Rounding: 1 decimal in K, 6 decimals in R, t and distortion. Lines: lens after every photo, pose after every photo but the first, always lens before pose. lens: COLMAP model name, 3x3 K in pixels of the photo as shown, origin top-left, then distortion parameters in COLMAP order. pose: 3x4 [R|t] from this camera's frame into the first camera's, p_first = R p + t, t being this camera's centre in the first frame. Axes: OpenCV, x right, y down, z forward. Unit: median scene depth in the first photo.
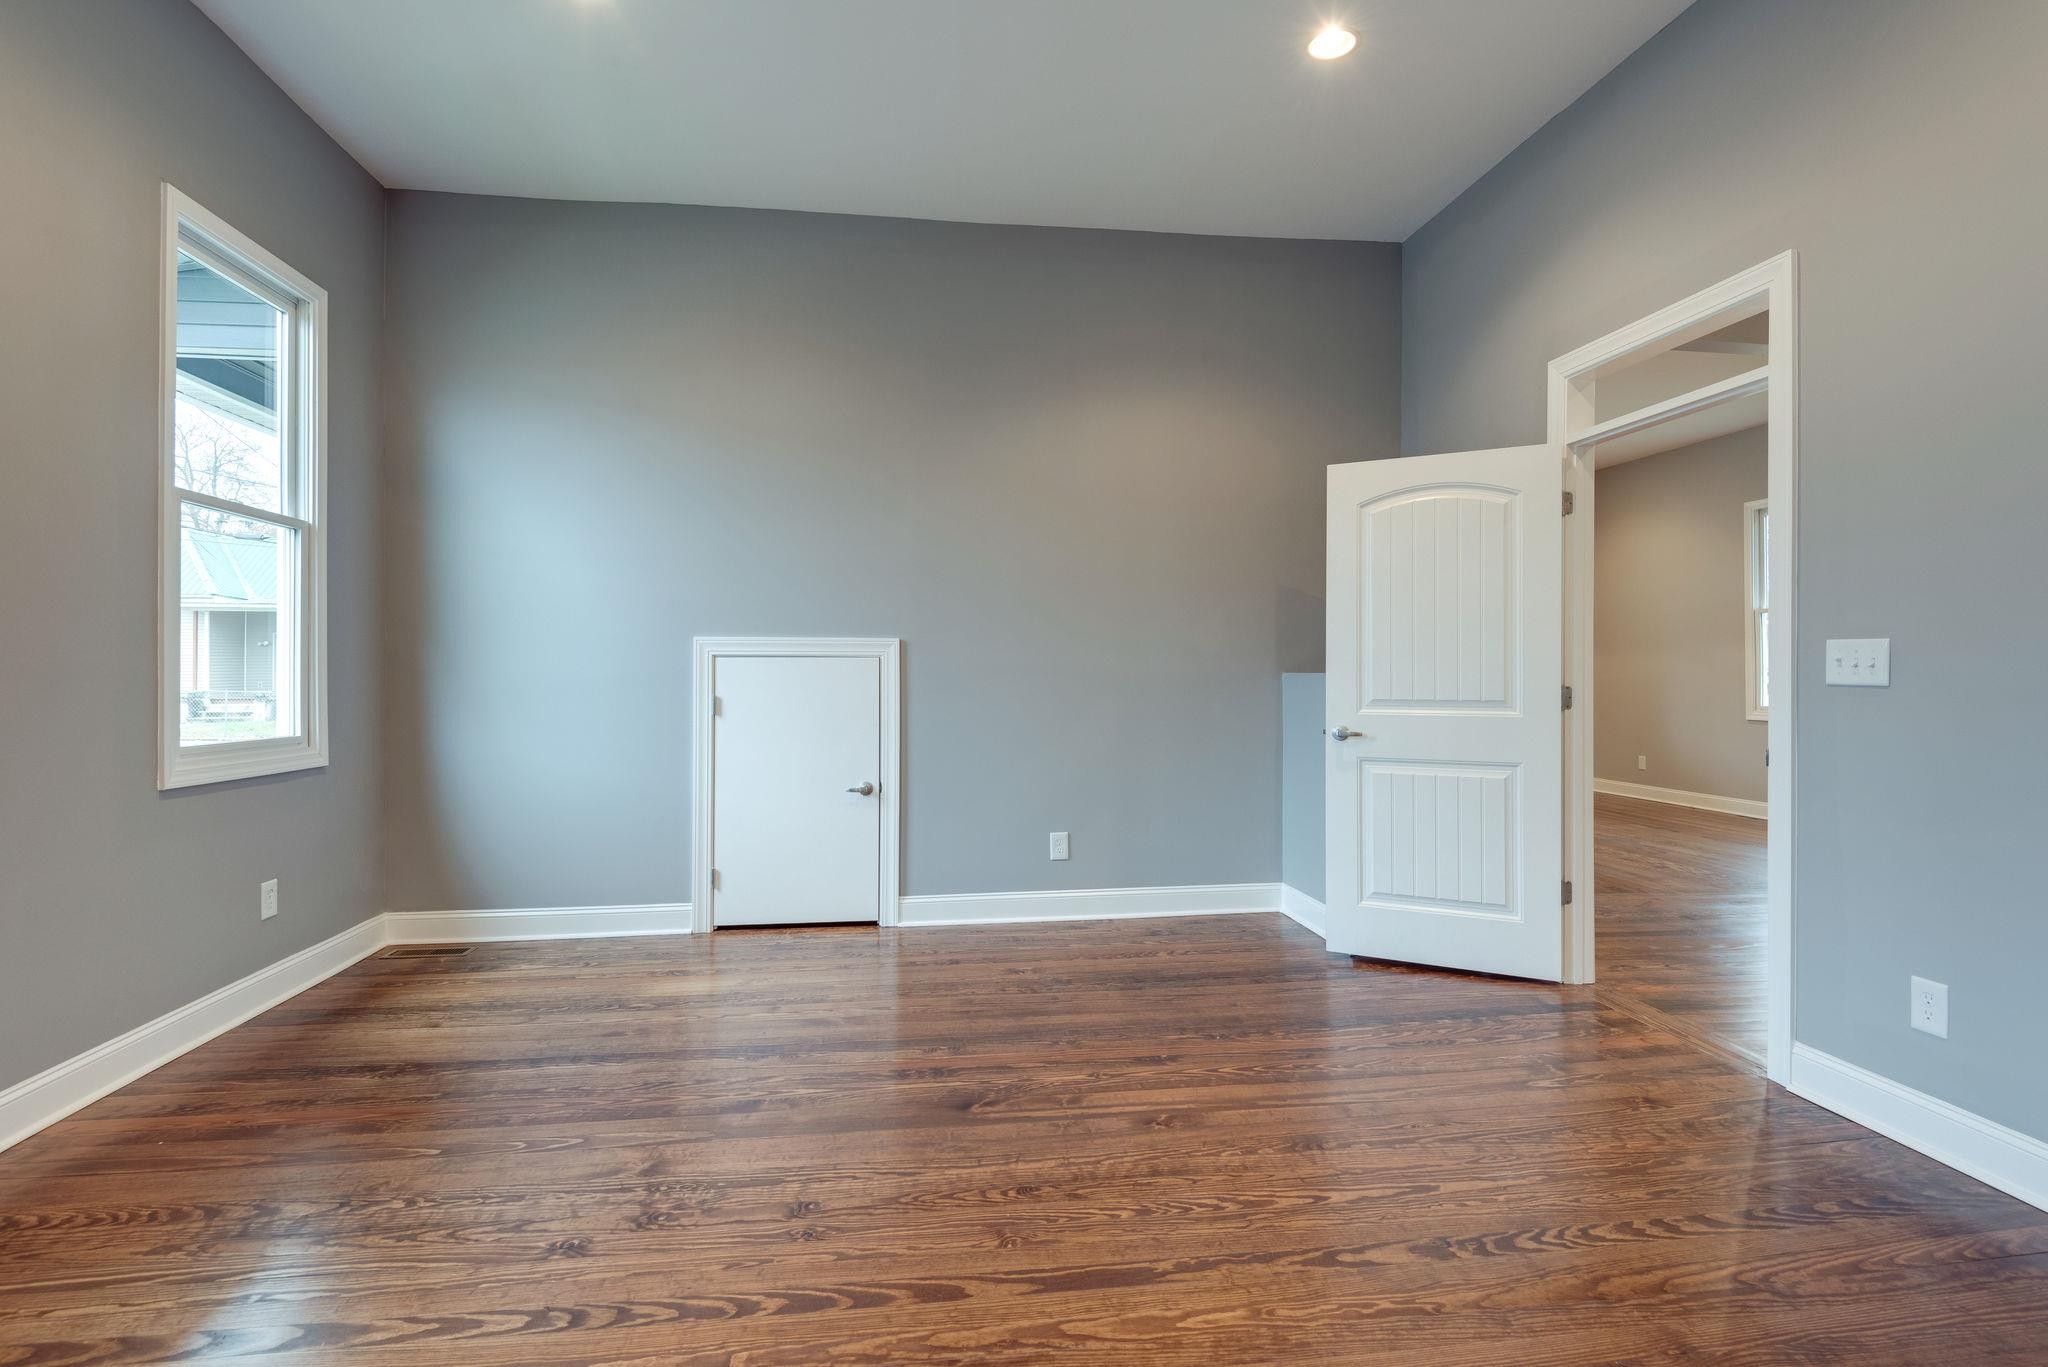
lens RADIAL K [[978.3, 0, 1024.0], [0, 978.3, 683.5], [0, 0, 1]] dist [0.031816, -0.025479]
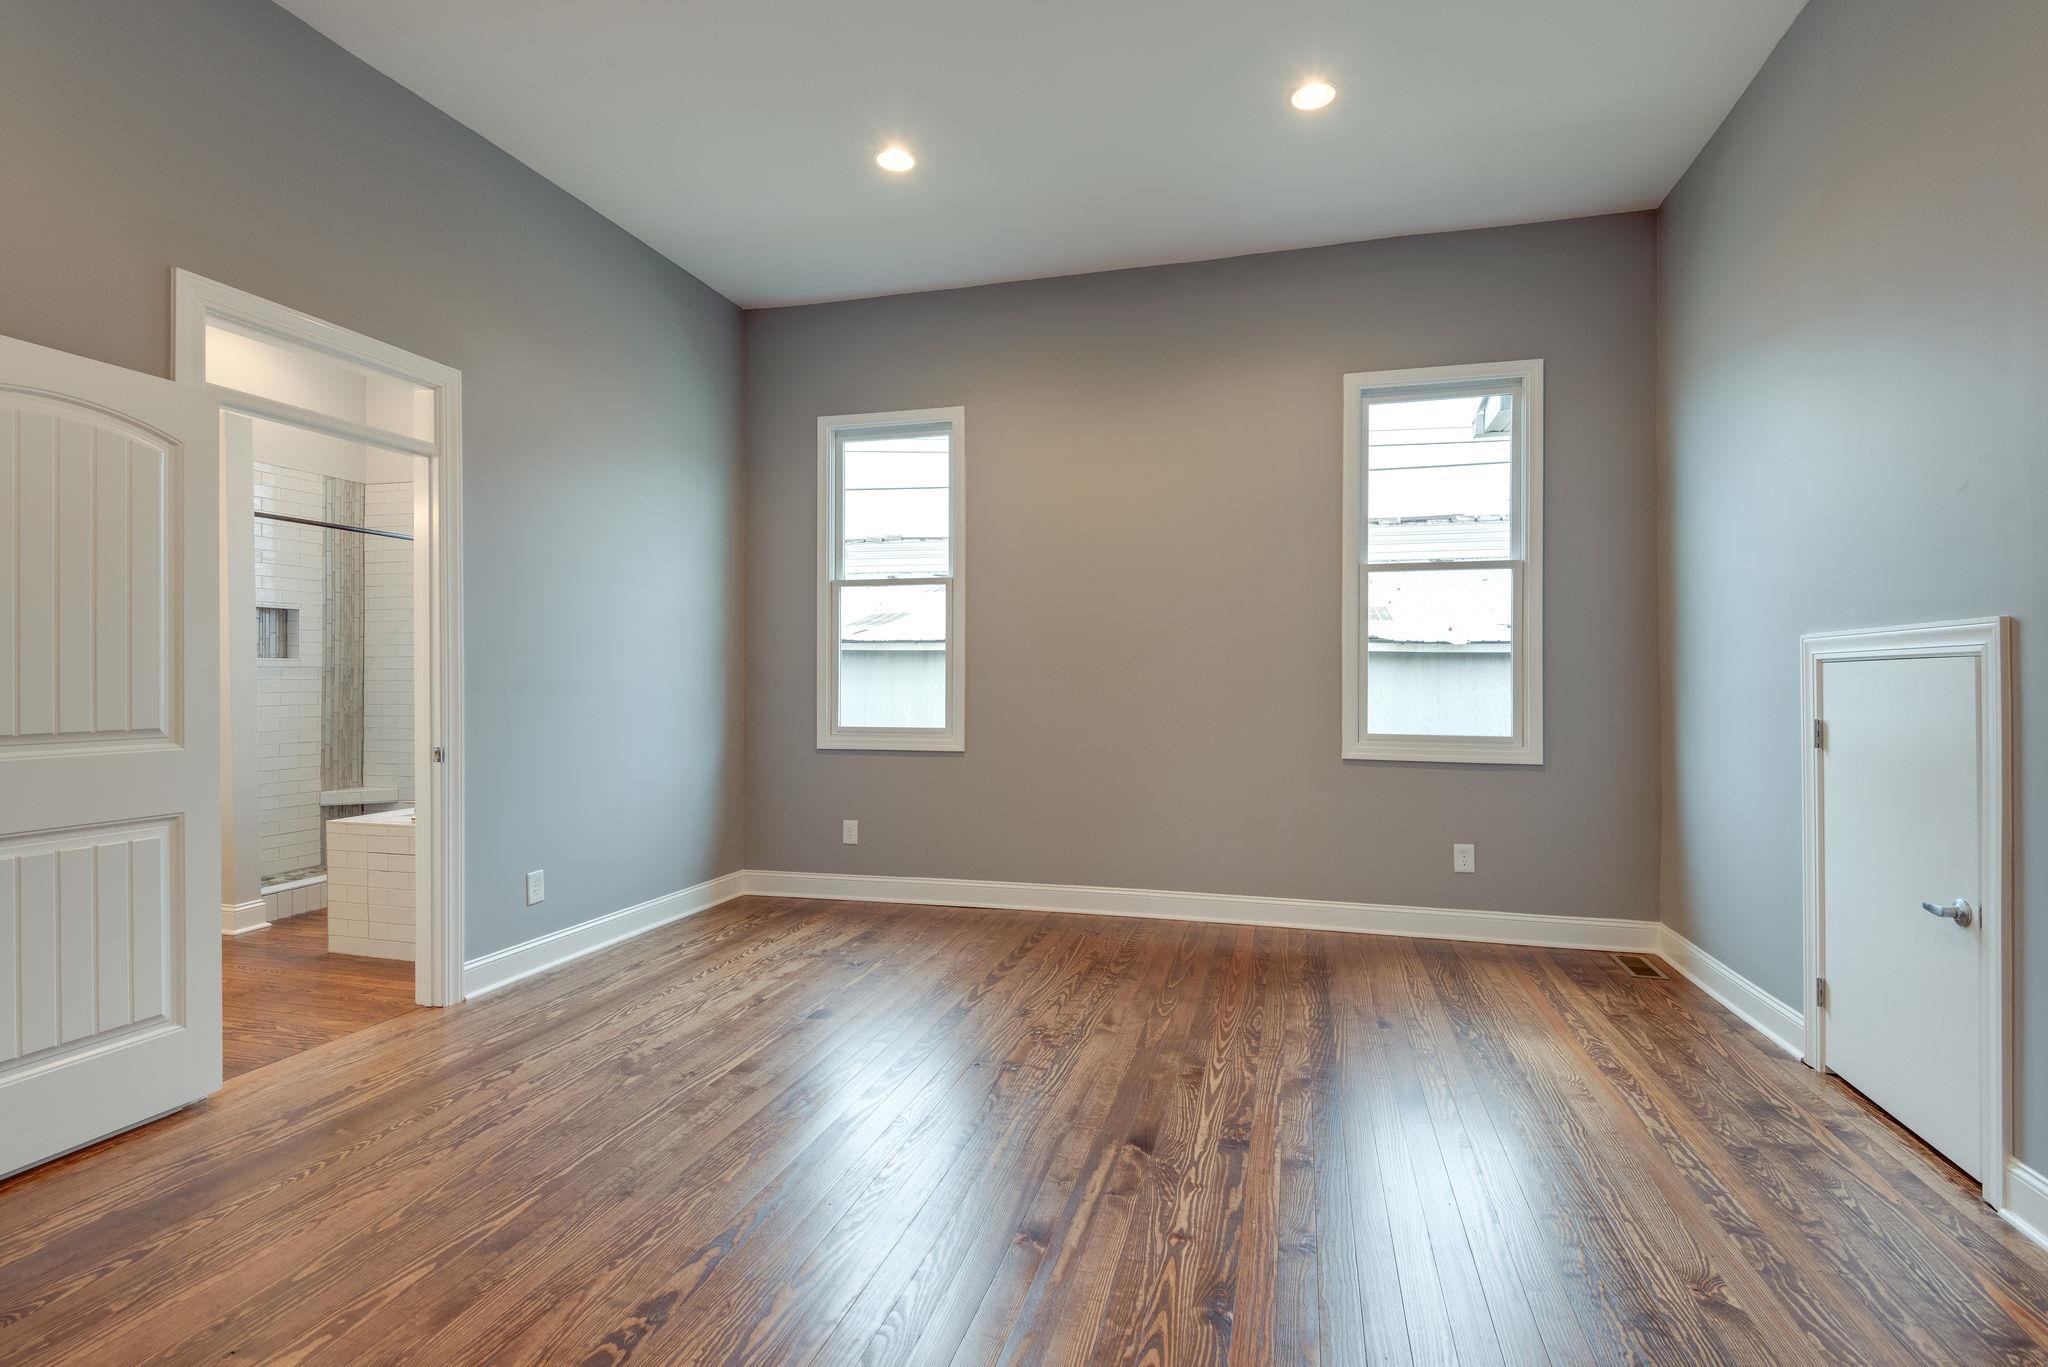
lens RADIAL K [[978.3, 0, 1024.0], [0, 978.3, 683.5], [0, 0, 1]] dist [0.031816, -0.025479]
pose [[-0.396103, 0.000881, -0.918206, 0.833428], [-0.011155, 0.999921, 0.005771, -0.016849], [0.918138, 0.012529, -0.396062, 1.235806]]
